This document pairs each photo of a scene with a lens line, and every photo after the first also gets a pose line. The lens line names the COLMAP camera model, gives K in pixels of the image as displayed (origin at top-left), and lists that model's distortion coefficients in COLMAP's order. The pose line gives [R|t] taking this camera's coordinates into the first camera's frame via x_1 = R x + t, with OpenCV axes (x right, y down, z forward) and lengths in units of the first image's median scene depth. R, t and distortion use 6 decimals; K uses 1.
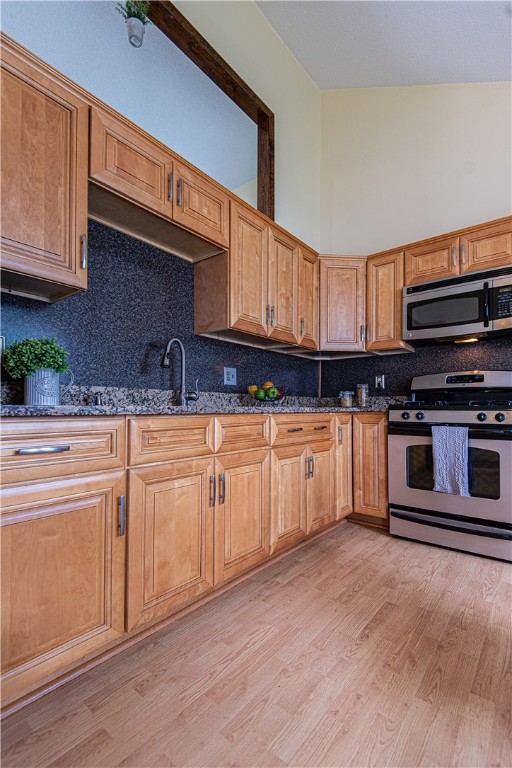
lens RADIAL K [[367.5, 0, 251.1], [0, 367.5, 401.3], [0, 0, 1]] dist [0.032790, -0.000580]
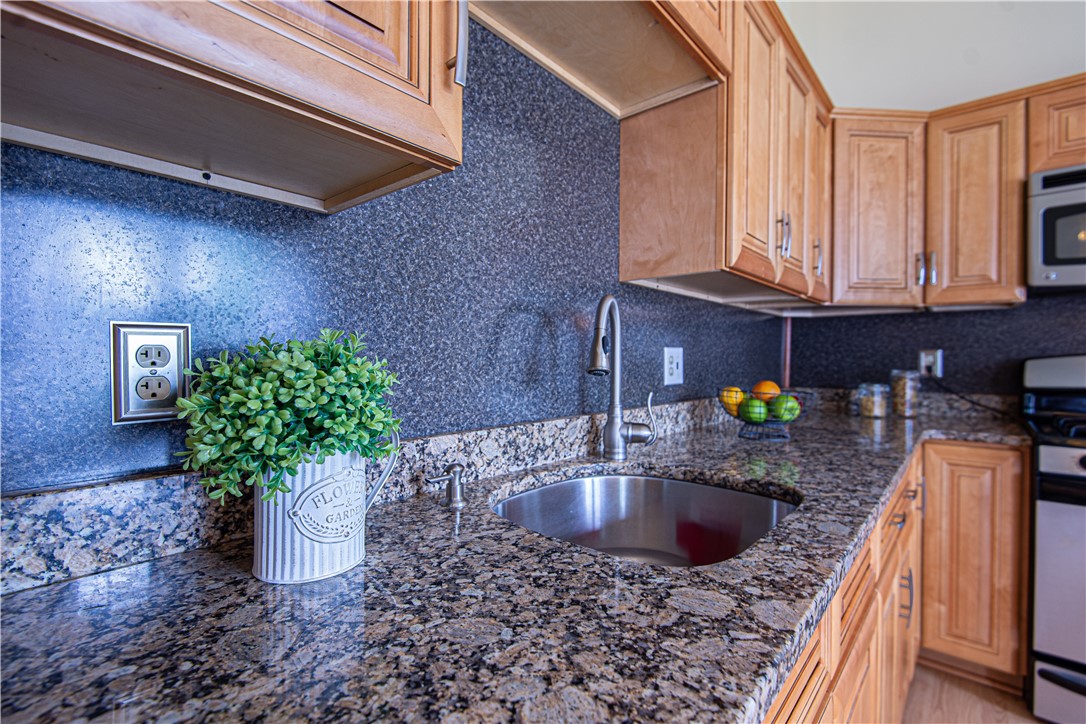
lens RADIAL K [[502.3, 0, 531.7], [0, 502.3, 360.2], [0, 0, 1]] dist [0.038184, -0.026093]
pose [[0.999092, 0.004317, -0.042393, -0.219164], [-0.003311, 0.999712, 0.023773, -0.093604], [0.042484, -0.023611, 0.998818, 0.358091]]
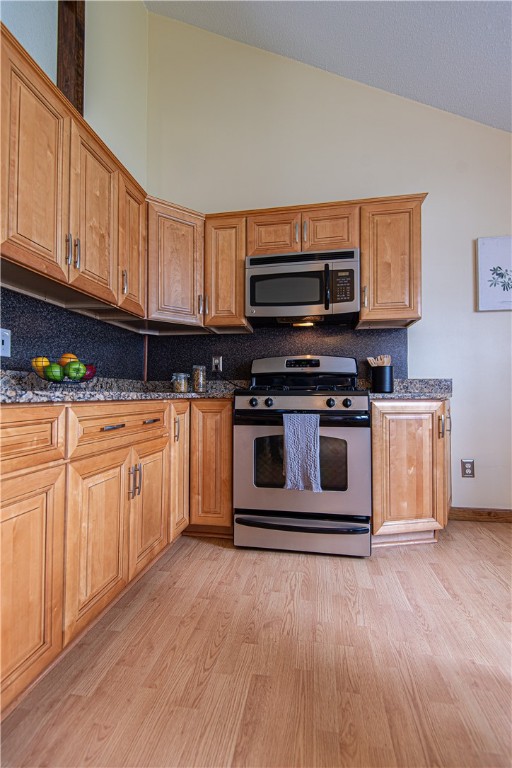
lens RADIAL K [[355.2, 0, 266.1], [0, 355.2, 384.1], [0, 0, 1]] dist [0.038184, -0.026093]
pose [[0.862671, 0.012200, 0.505618, 0.027552], [-0.006918, 0.999900, -0.012324, 0.006600], [-0.505718, 0.007134, 0.862669, 0.270500]]
